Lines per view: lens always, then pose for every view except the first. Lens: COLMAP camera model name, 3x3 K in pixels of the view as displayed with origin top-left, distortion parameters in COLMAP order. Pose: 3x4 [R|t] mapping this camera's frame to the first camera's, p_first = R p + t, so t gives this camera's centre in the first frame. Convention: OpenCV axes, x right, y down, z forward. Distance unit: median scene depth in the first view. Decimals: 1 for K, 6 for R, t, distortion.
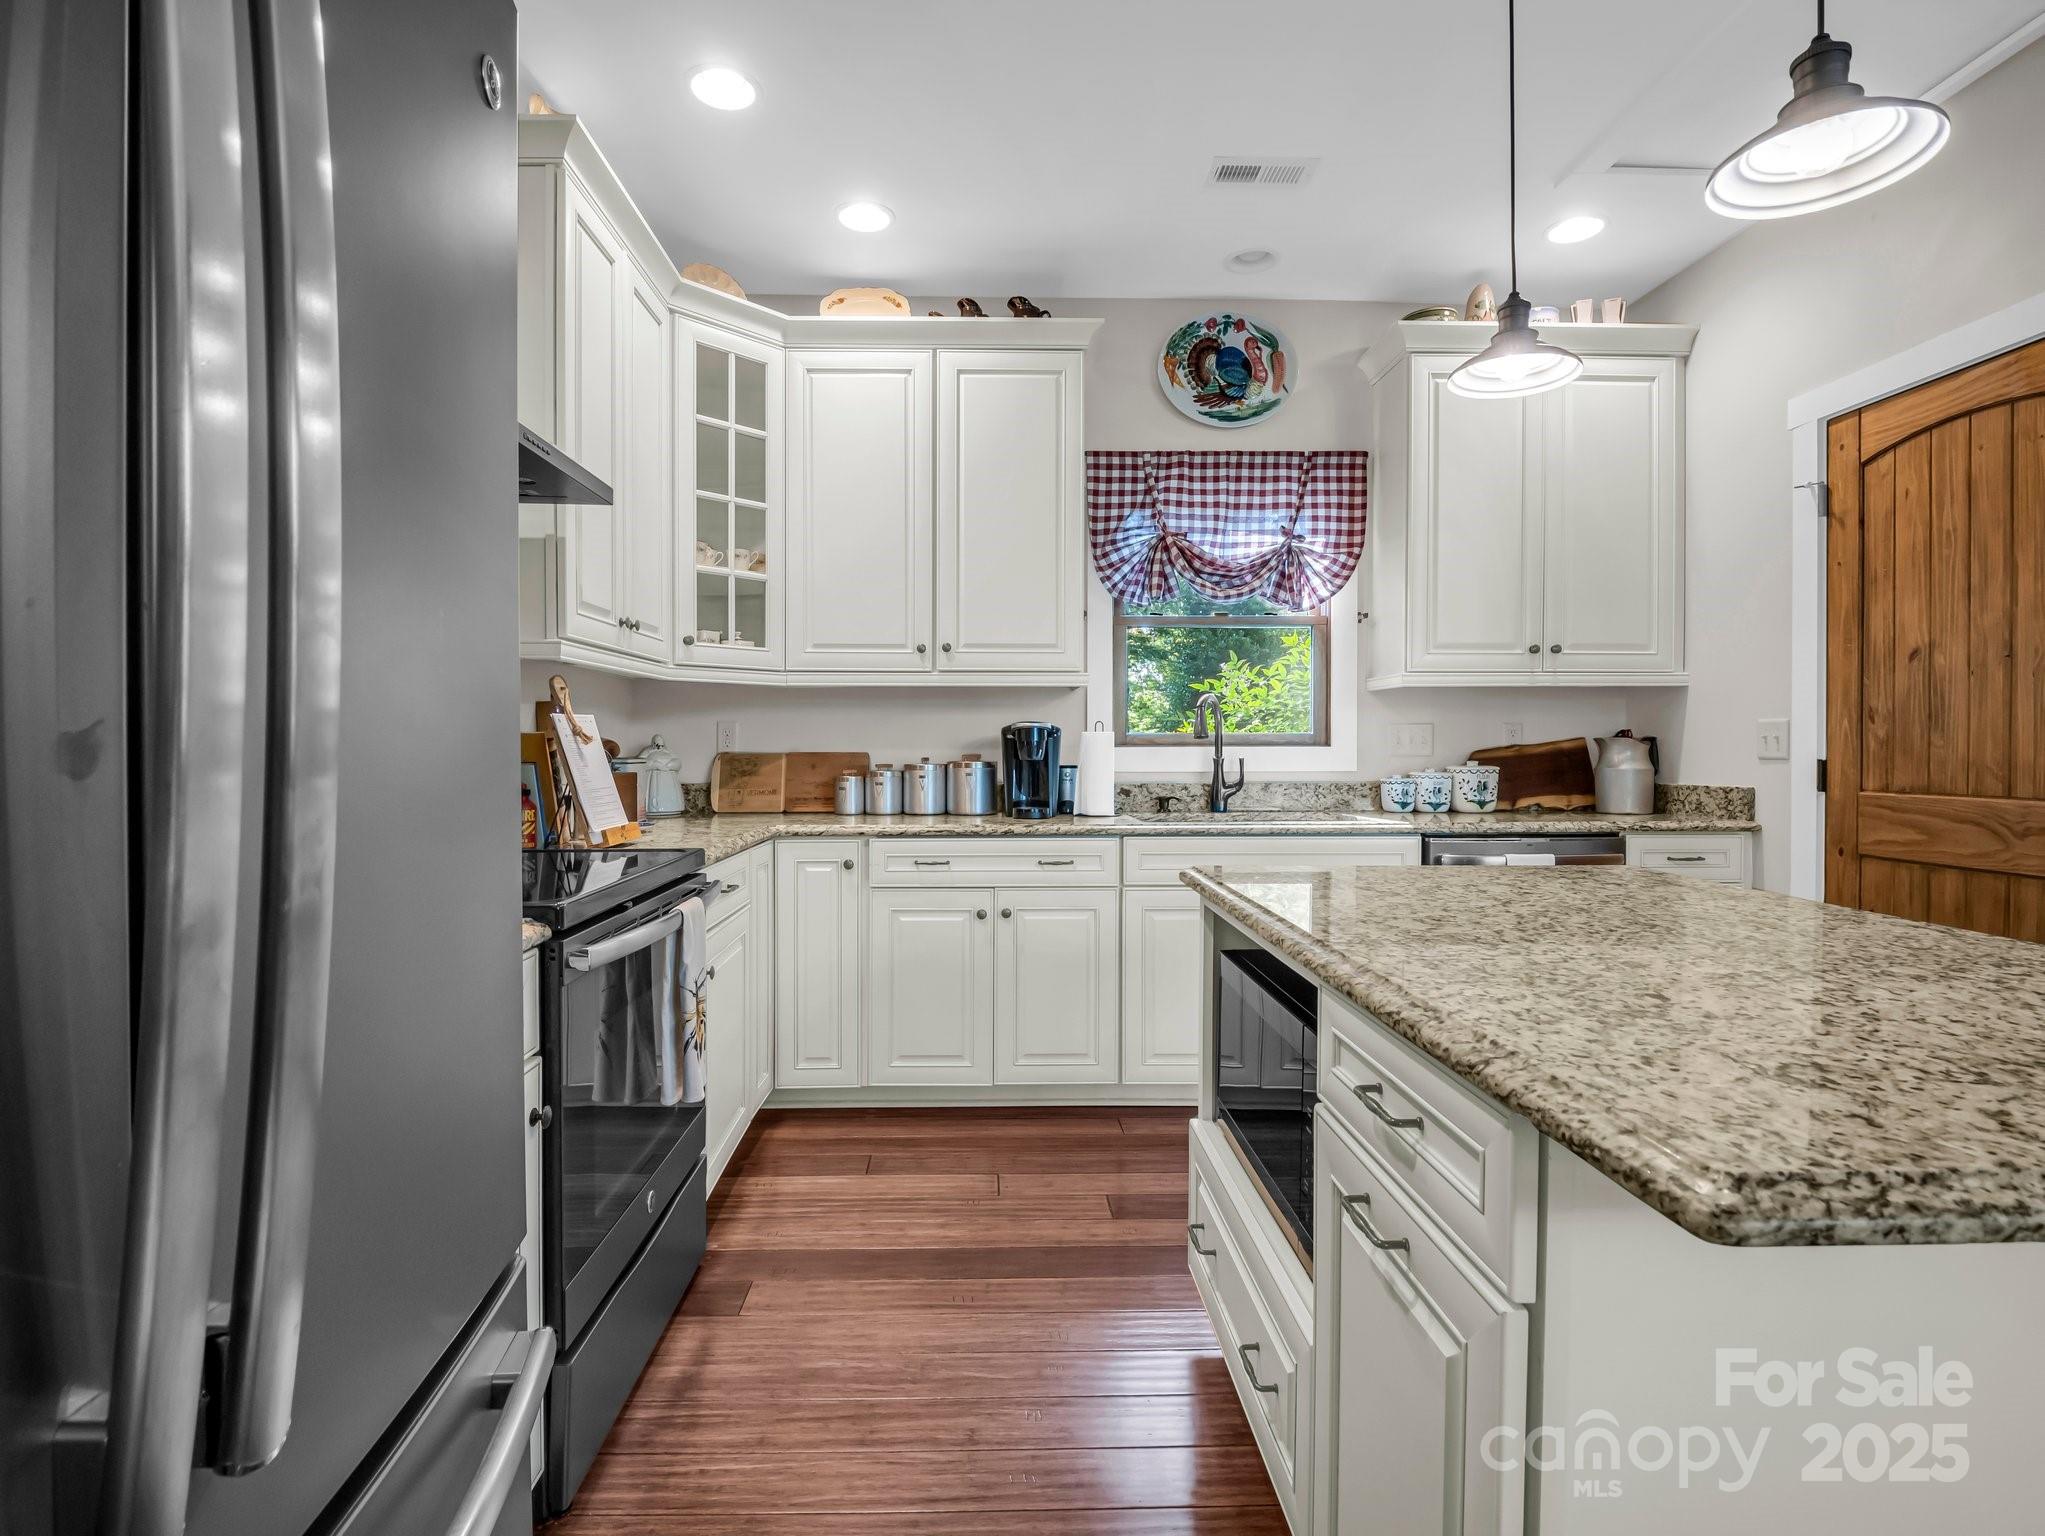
lens RADIAL K [[997.4, 0, 995.6], [0, 997.4, 762.2], [0, 0, 1]] dist [-0.014253, -0.000756]
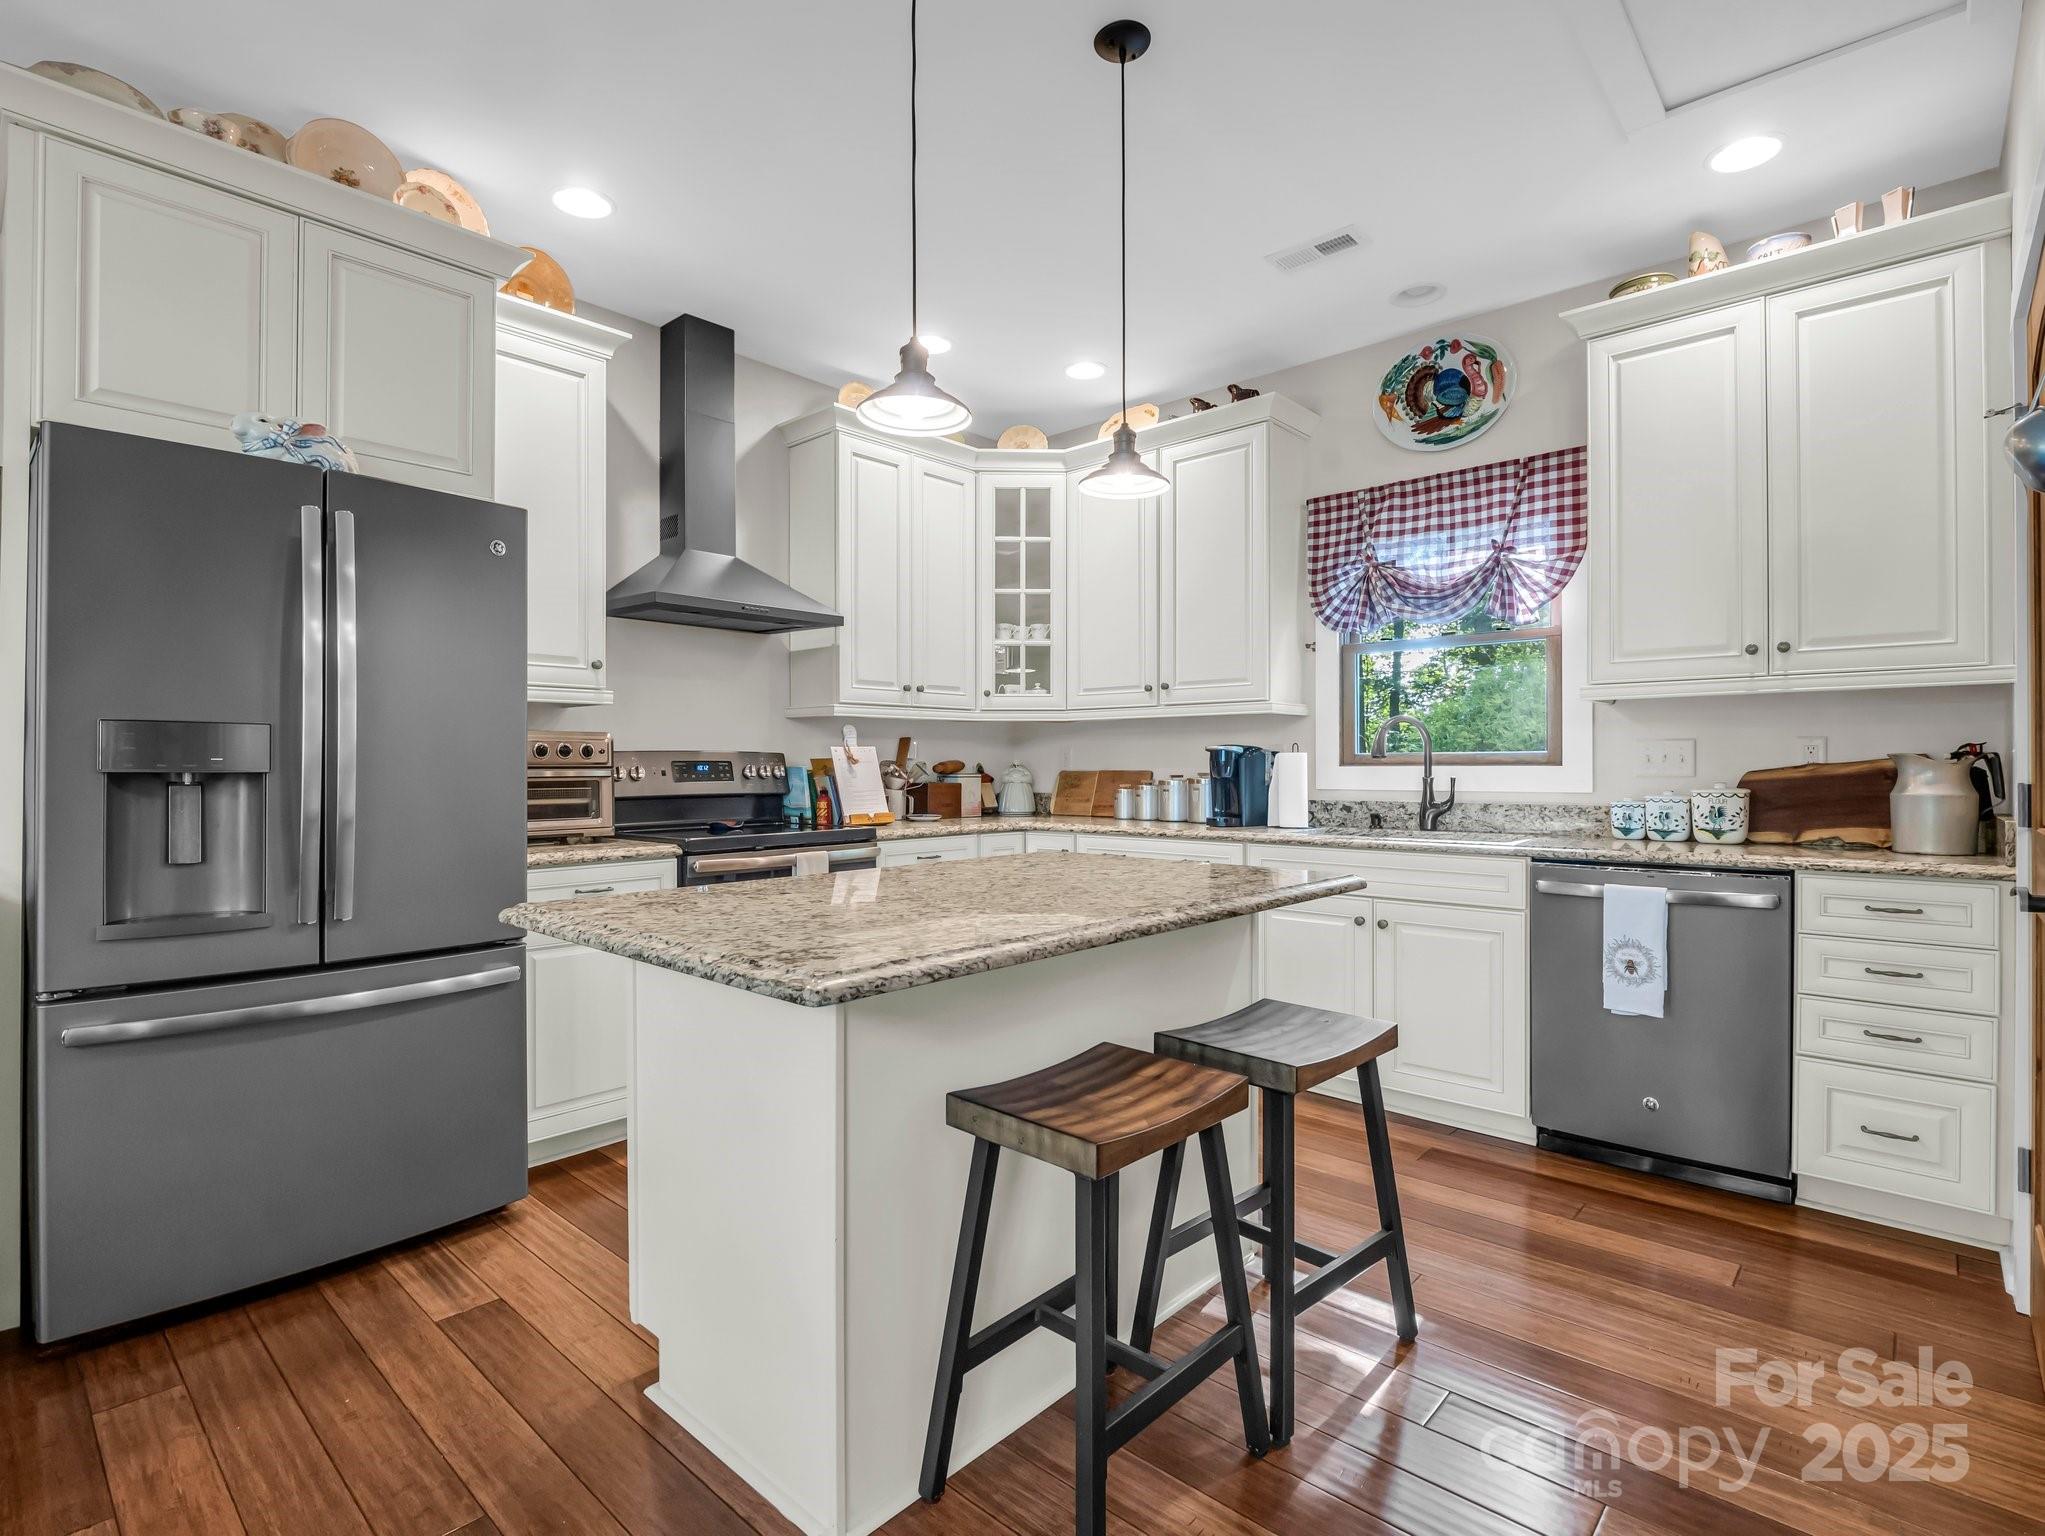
lens RADIAL K [[997.4, 0, 995.6], [0, 997.4, 762.2], [0, 0, 1]] dist [-0.014253, -0.000756]
pose [[0.718855, -0.002382, -0.695156, 0.612236], [-0.009863, 0.999859, -0.013625, -0.001085], [0.695090, 0.016651, 0.718730, -0.035754]]
